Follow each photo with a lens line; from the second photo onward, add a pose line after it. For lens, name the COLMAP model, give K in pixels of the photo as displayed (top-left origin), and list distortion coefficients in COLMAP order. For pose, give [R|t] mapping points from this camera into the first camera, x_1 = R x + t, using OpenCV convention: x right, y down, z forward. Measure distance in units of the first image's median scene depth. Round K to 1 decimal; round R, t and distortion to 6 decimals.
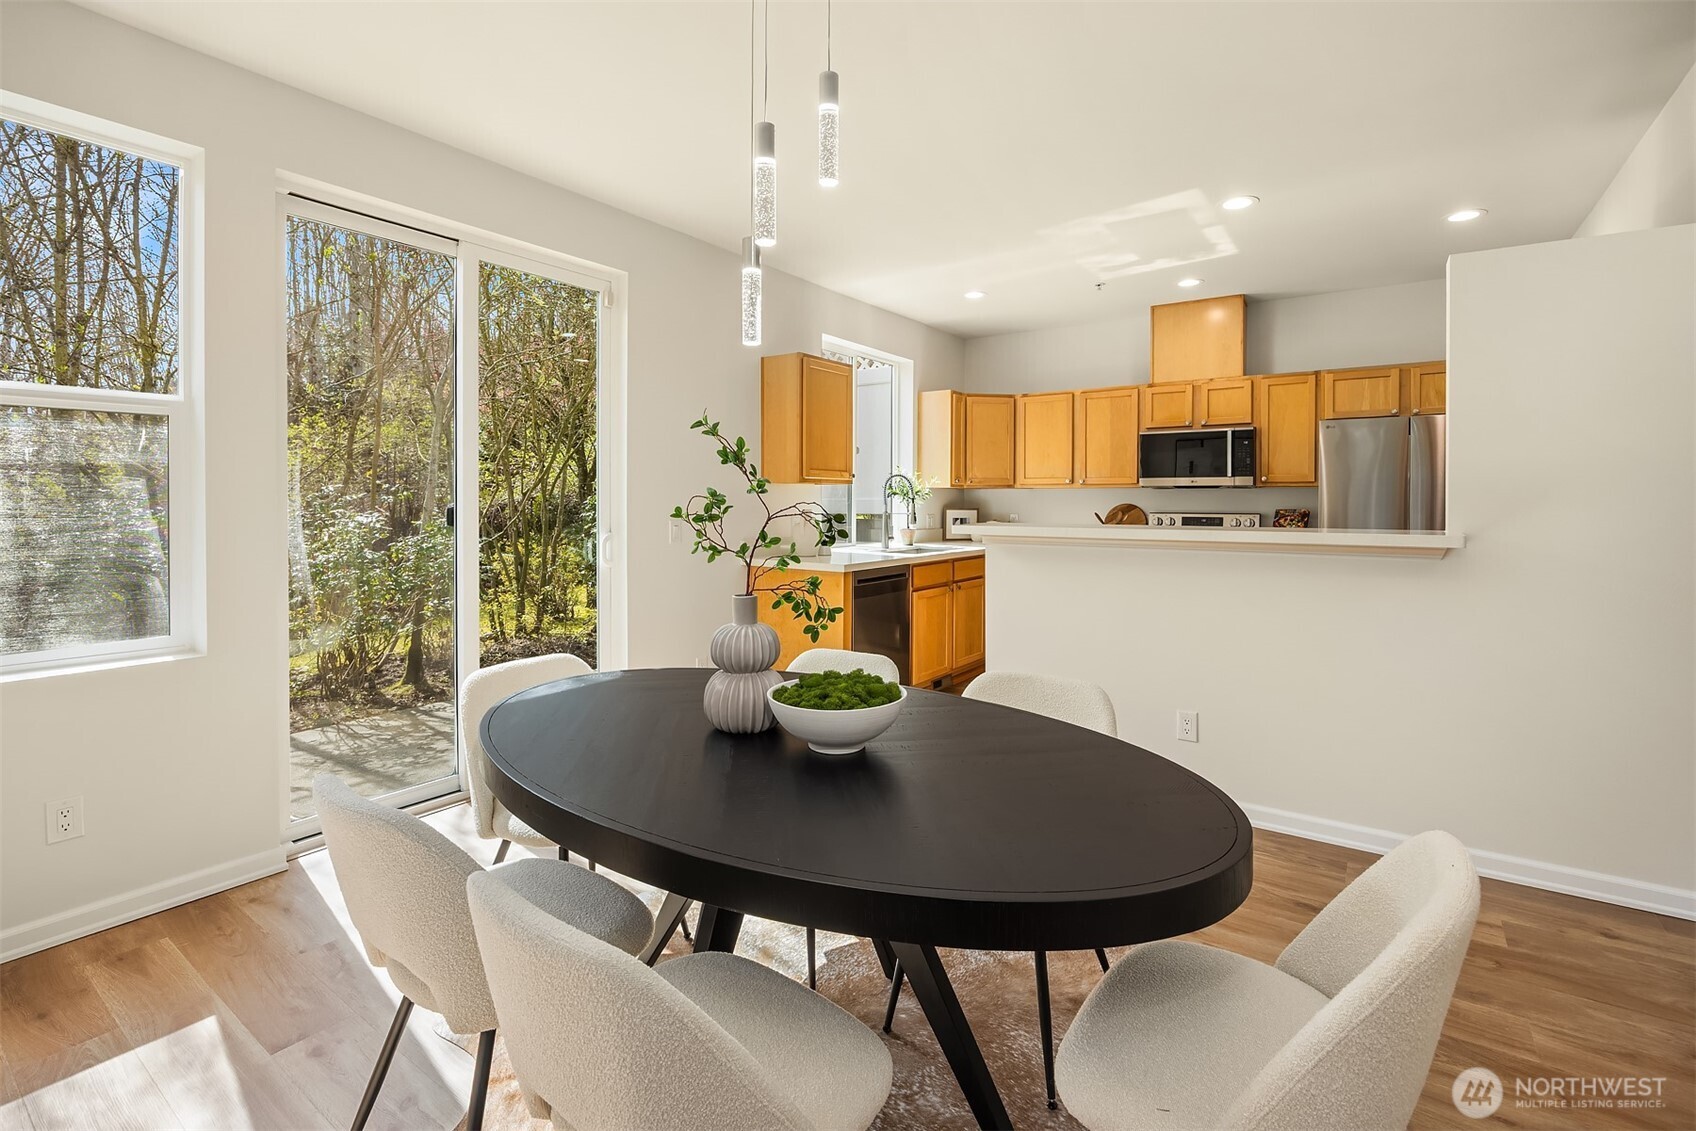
lens RADIAL K [[772.3, 0, 873.6], [0, 772.3, 505.5], [0, 0, 1]] dist [0.003791, 0.000367]
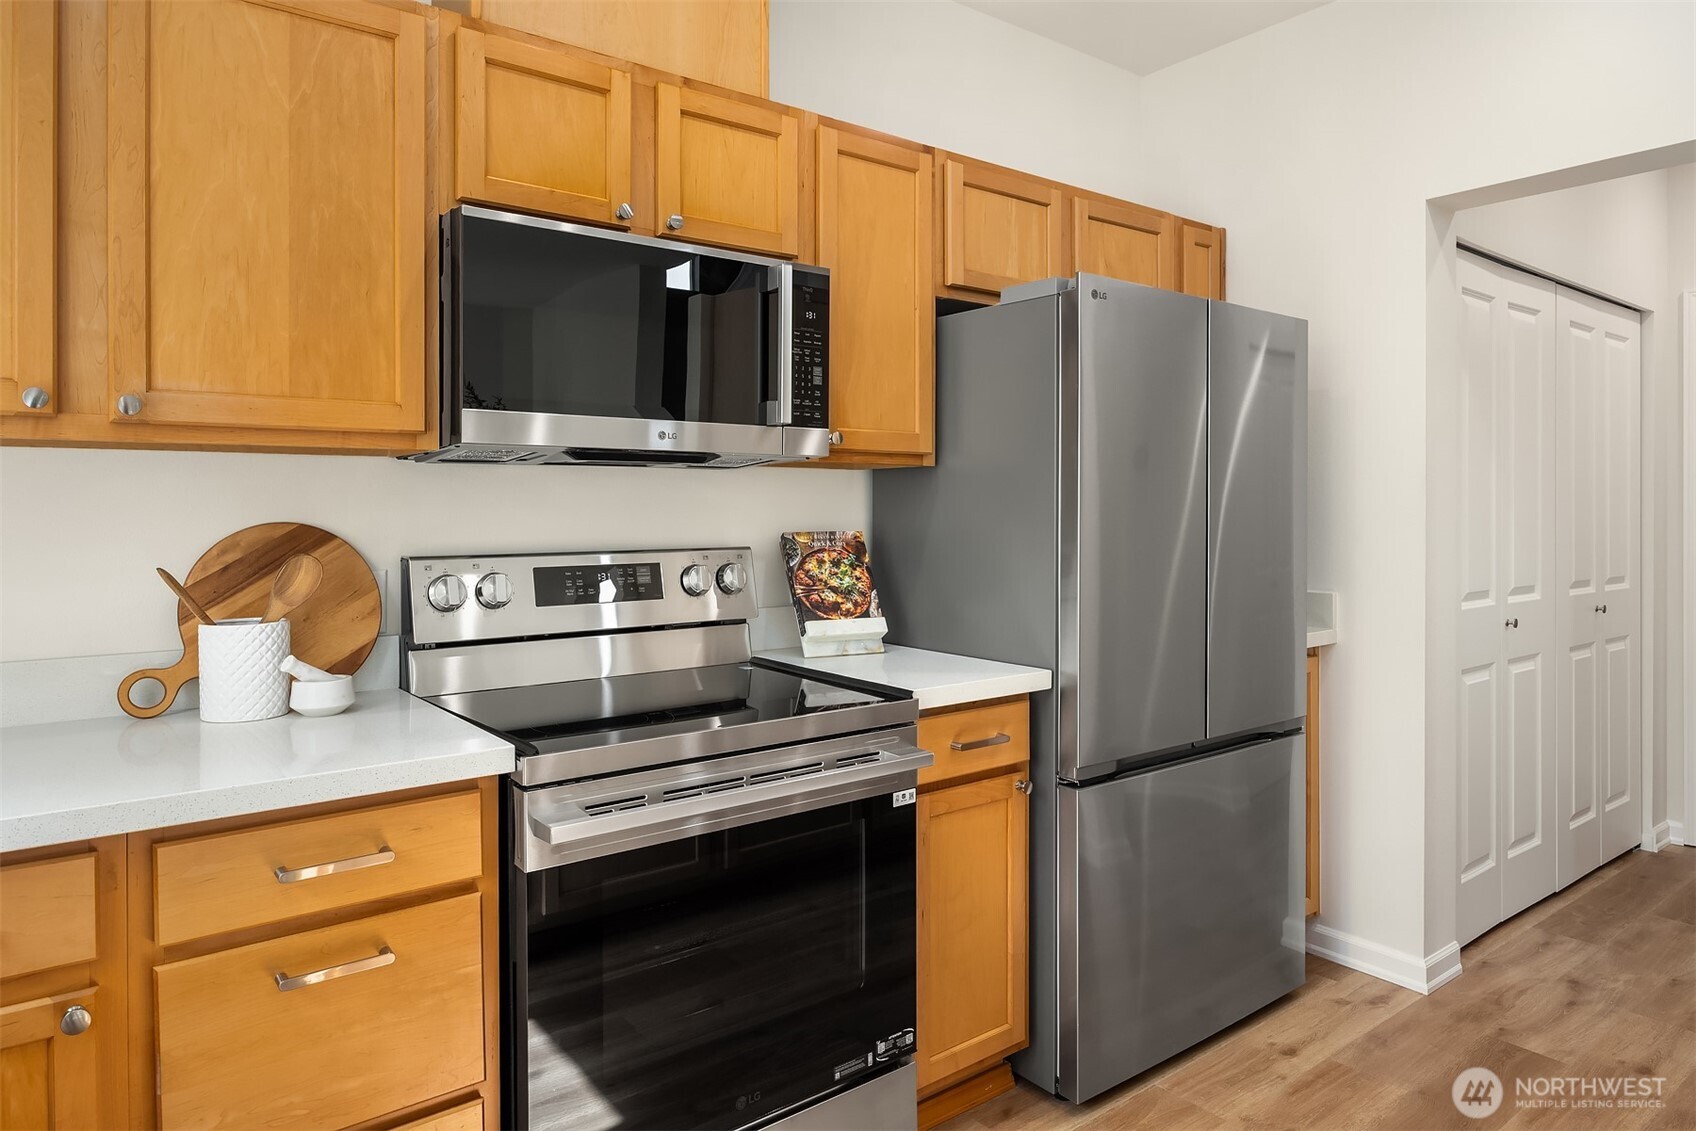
lens RADIAL K [[1042.2, 0, 851.7], [0, 1042.2, 521.9], [0, 0, 1]] dist [-0.015725, 0.003466]
pose [[0.303685, -0.016630, 0.952627, 0.093681], [0.008833, 0.999854, 0.014638, -0.006546], [-0.952732, 0.003969, 0.303787, 0.839177]]
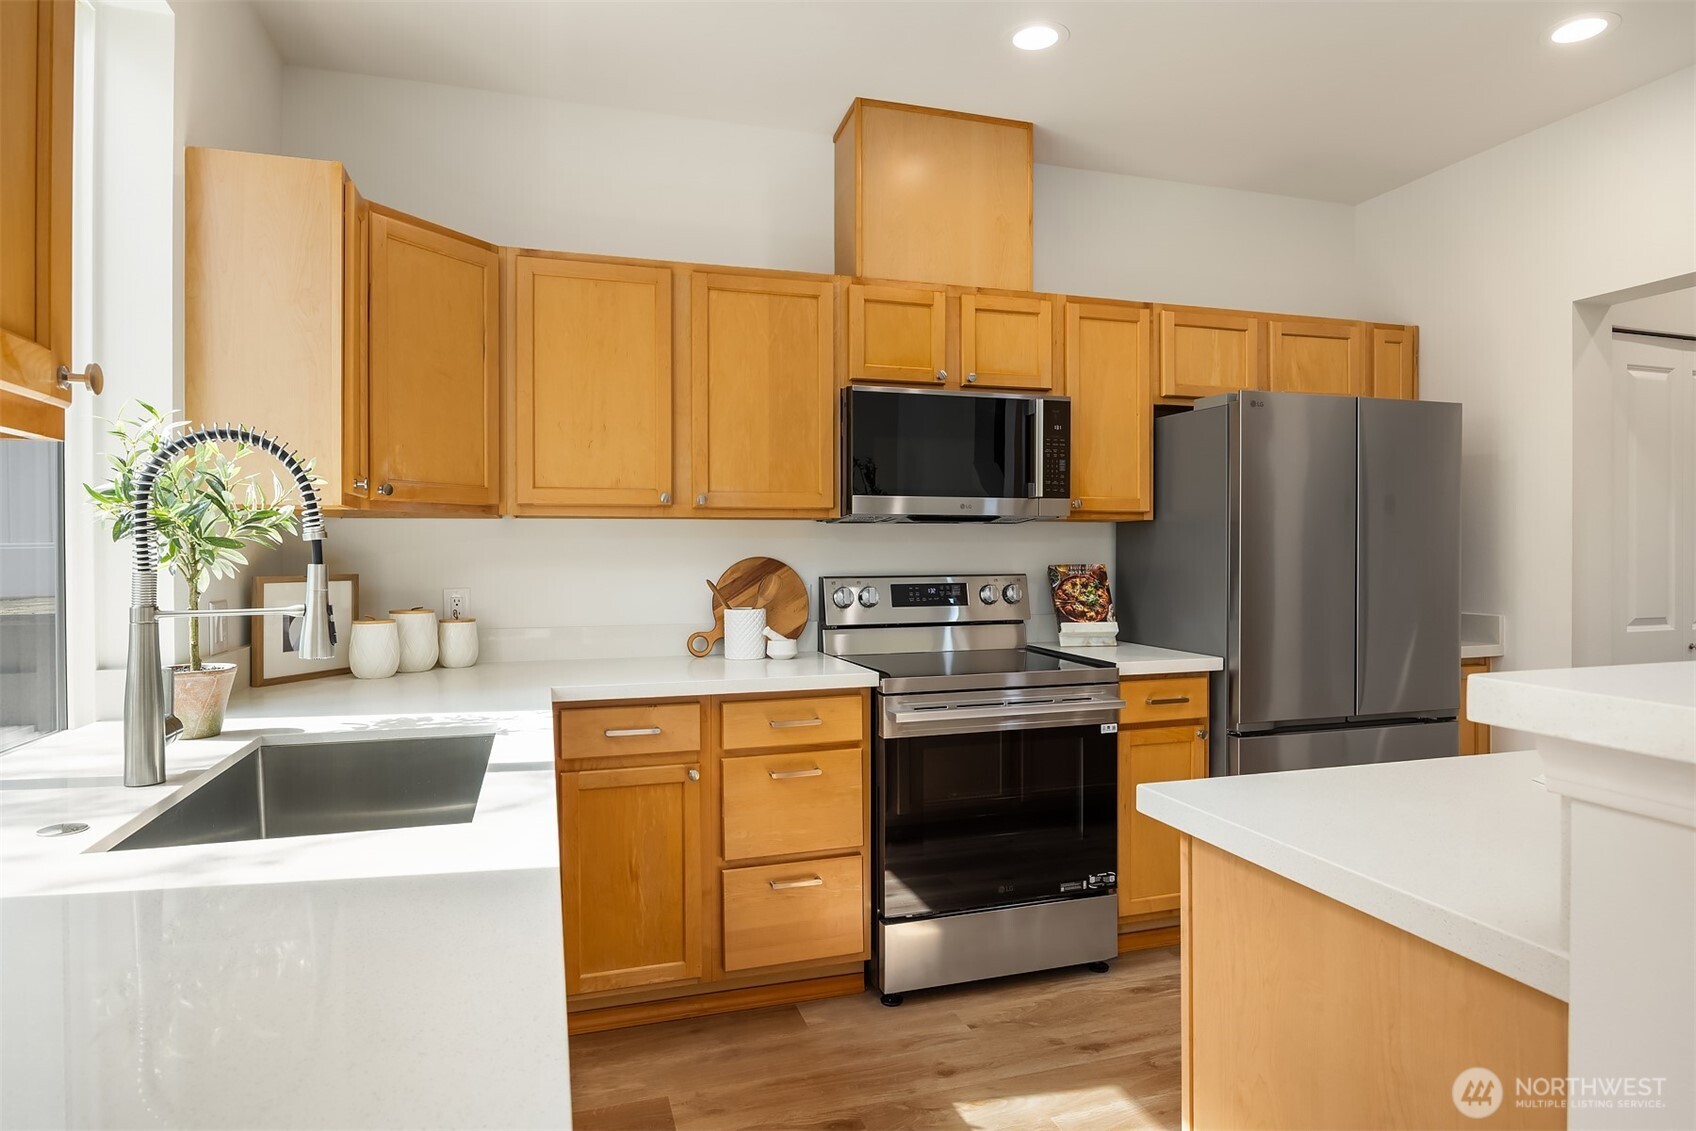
lens RADIAL K [[980.5, 0, 845.3], [0, 980.5, 560.3], [0, 0, 1]] dist [-0.015142, 0.000450]
pose [[0.613132, -0.013113, 0.789872, -0.080114], [0.011008, 0.999907, 0.008055, -0.005305], [-0.789904, 0.003756, 0.613219, 0.712426]]
